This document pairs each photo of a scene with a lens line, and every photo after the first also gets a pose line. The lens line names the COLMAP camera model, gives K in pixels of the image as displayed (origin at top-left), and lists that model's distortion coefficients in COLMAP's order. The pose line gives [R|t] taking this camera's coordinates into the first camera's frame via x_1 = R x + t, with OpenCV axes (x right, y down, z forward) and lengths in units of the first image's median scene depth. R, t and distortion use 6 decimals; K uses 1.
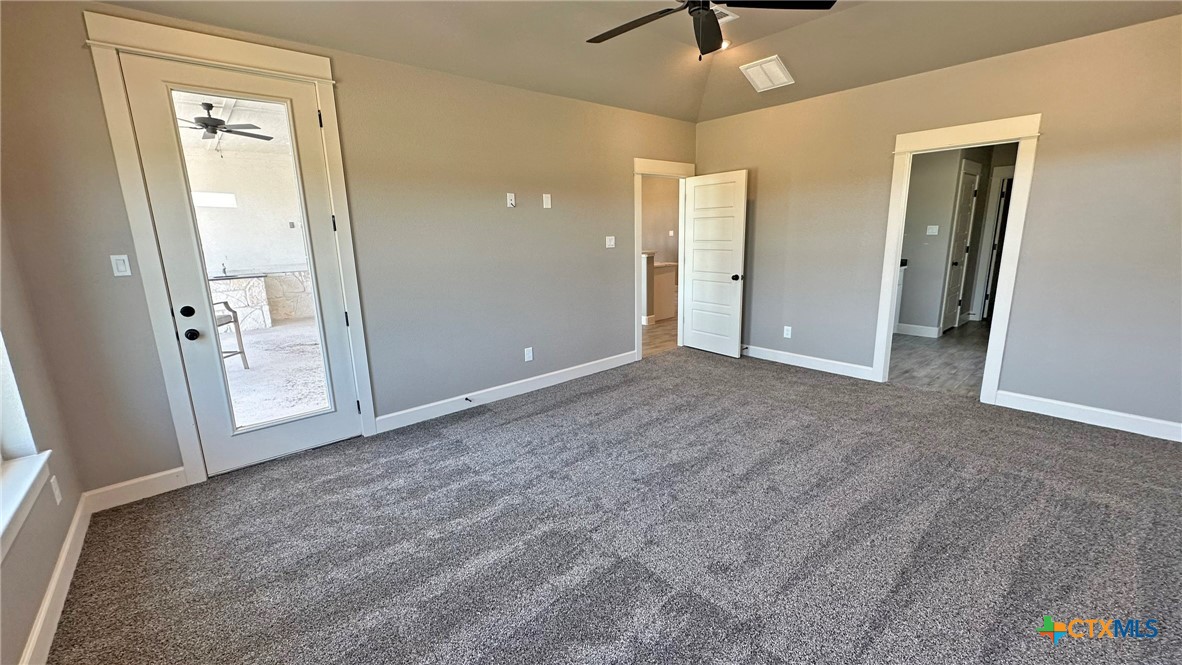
lens RADIAL K [[471.9, 0, 590.2], [0, 471.9, 332.2], [0, 0, 1]] dist [-0.002206, 0.000251]
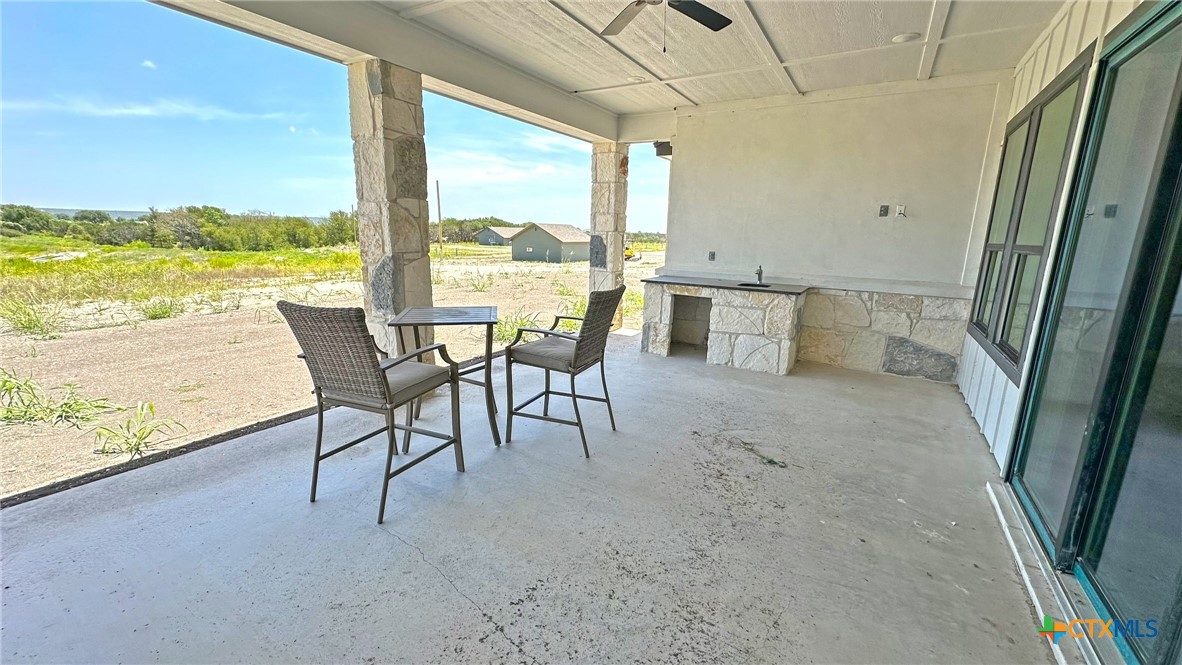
lens RADIAL K [[471.9, 0, 590.2], [0, 471.9, 332.2], [0, 0, 1]] dist [-0.002206, 0.000251]
pose [[0.306034, 0.236467, -0.922186, -0.201308], [-0.232851, 0.957833, 0.168334, -0.110647], [0.923105, 0.163216, 0.348191, 0.547927]]
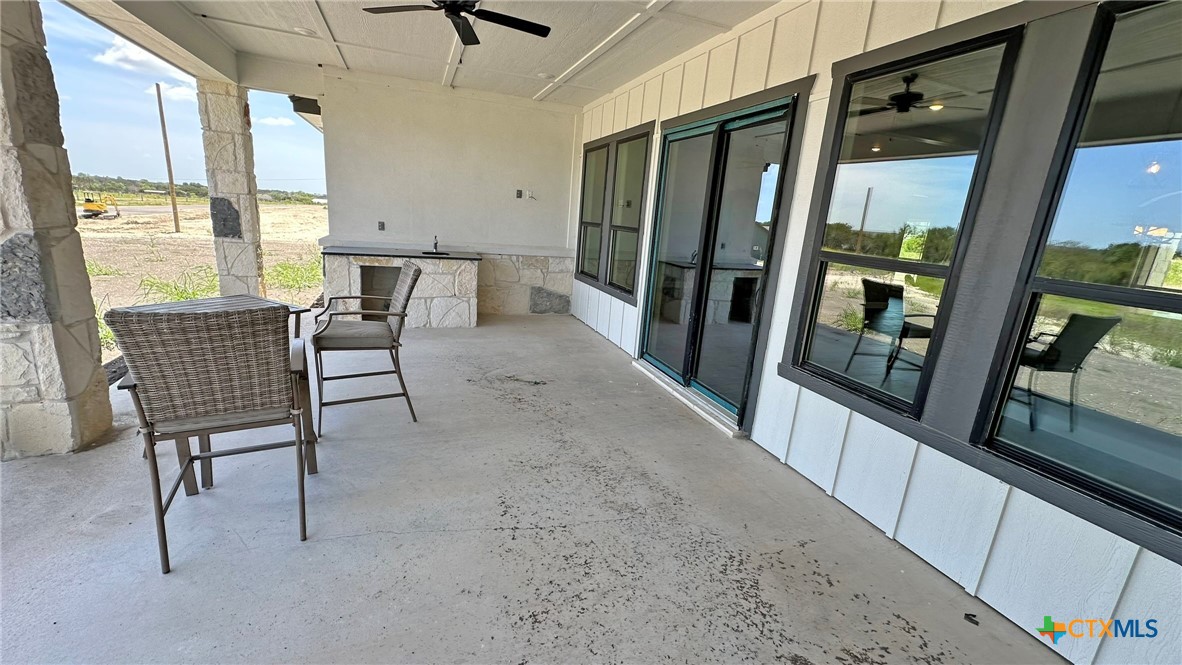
lens RADIAL K [[471.9, 0, 590.2], [0, 471.9, 332.2], [0, 0, 1]] dist [-0.002206, 0.000251]
pose [[0.931907, 0.182825, -0.313249, -0.270592], [-0.175086, 0.983130, 0.052917, -0.075240], [0.317639, 0.005532, 0.948196, 0.346123]]
